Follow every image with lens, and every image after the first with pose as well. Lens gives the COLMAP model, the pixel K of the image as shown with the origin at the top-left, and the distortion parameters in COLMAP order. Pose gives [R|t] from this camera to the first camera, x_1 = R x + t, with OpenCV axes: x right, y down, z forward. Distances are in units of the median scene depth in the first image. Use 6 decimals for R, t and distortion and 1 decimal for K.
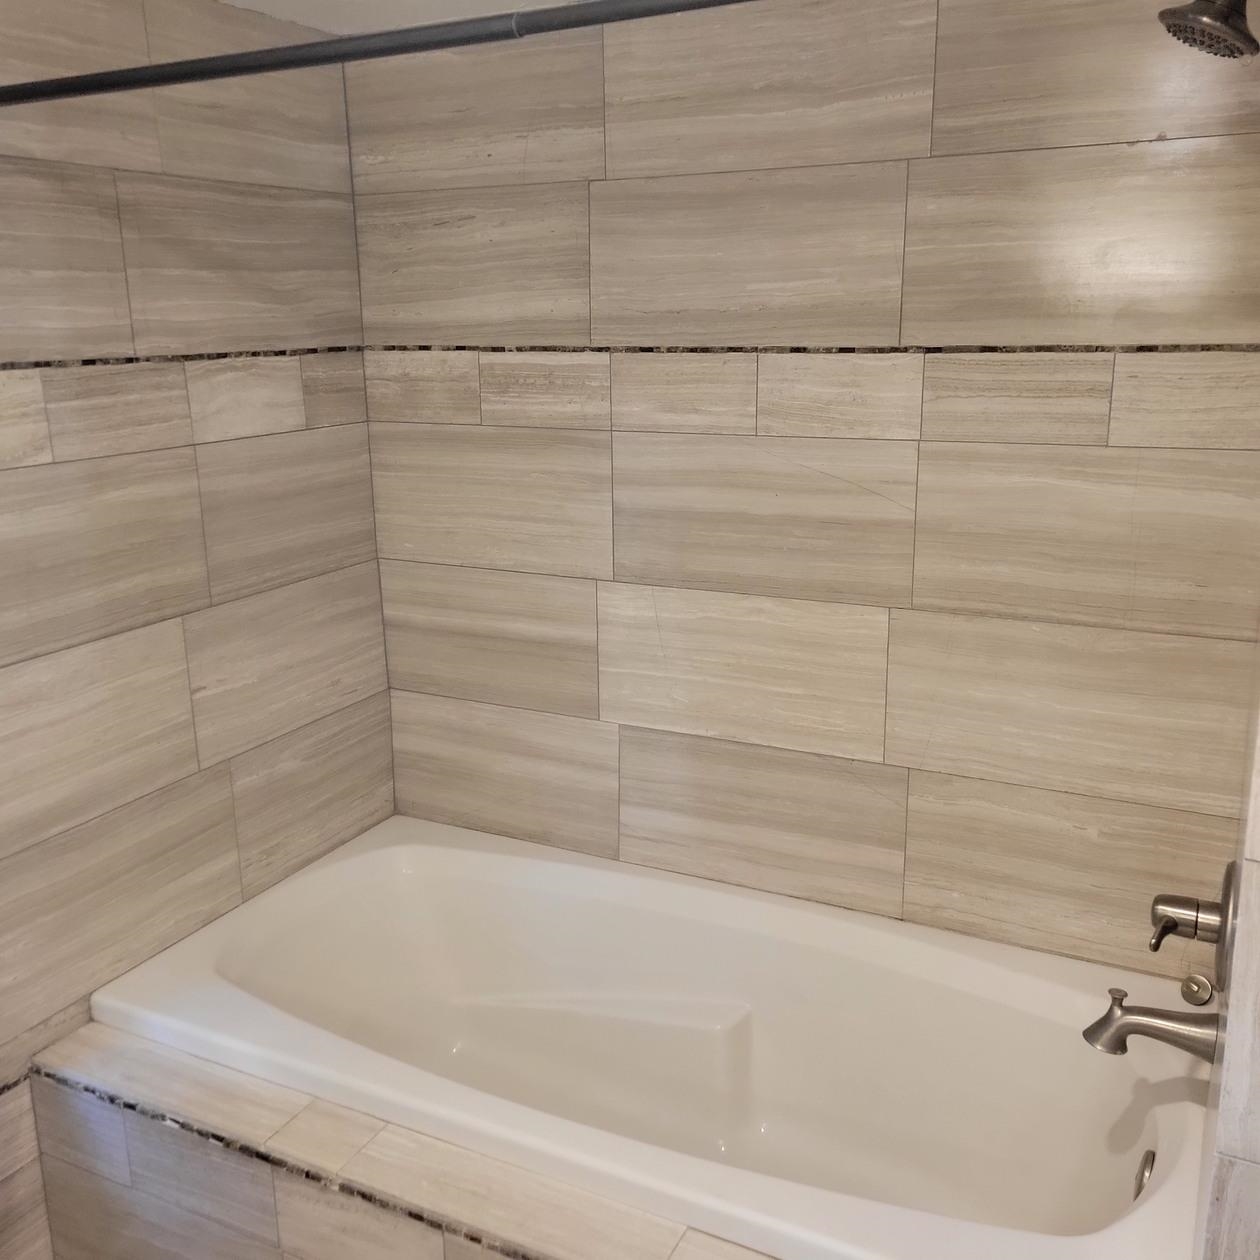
lens RADIAL K [[1253.8, 0, 628.4], [0, 1253.8, 618.7], [0, 0, 1]] dist [0.054506, -0.011652]
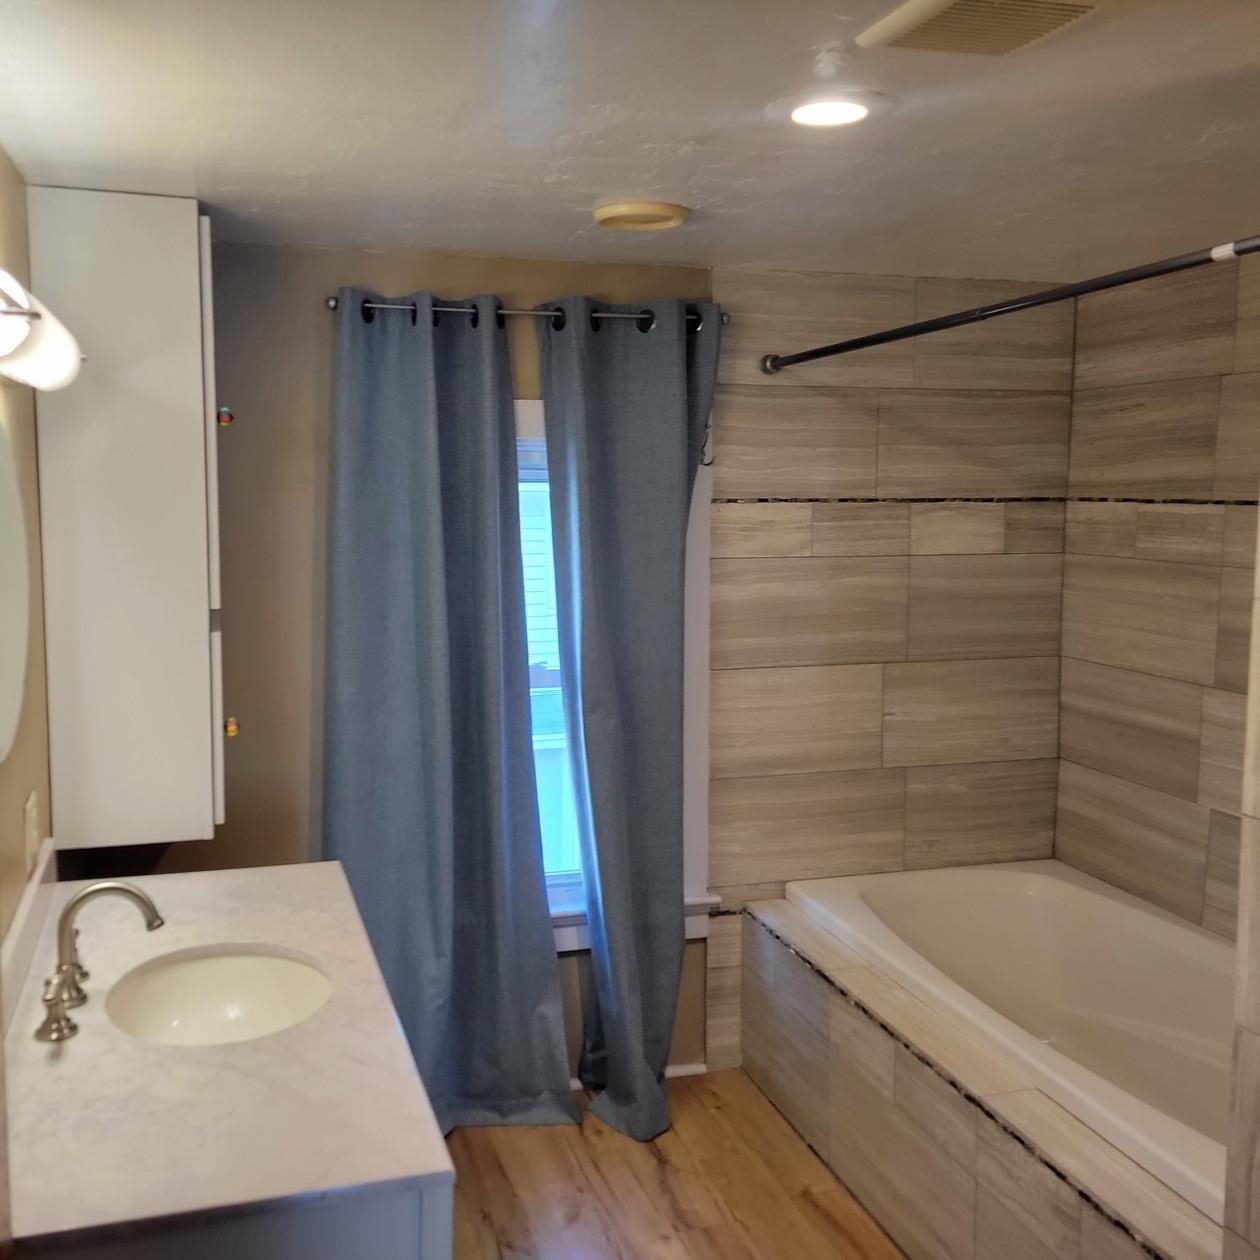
lens RADIAL K [[1253.8, 0, 628.4], [0, 1253.8, 618.7], [0, 0, 1]] dist [0.054506, -0.011652]
pose [[0.710269, 0.092674, -0.697803, 0.450314], [-0.182600, 0.981620, -0.055495, 0.079017], [0.679835, 0.166835, 0.714136, -0.292425]]
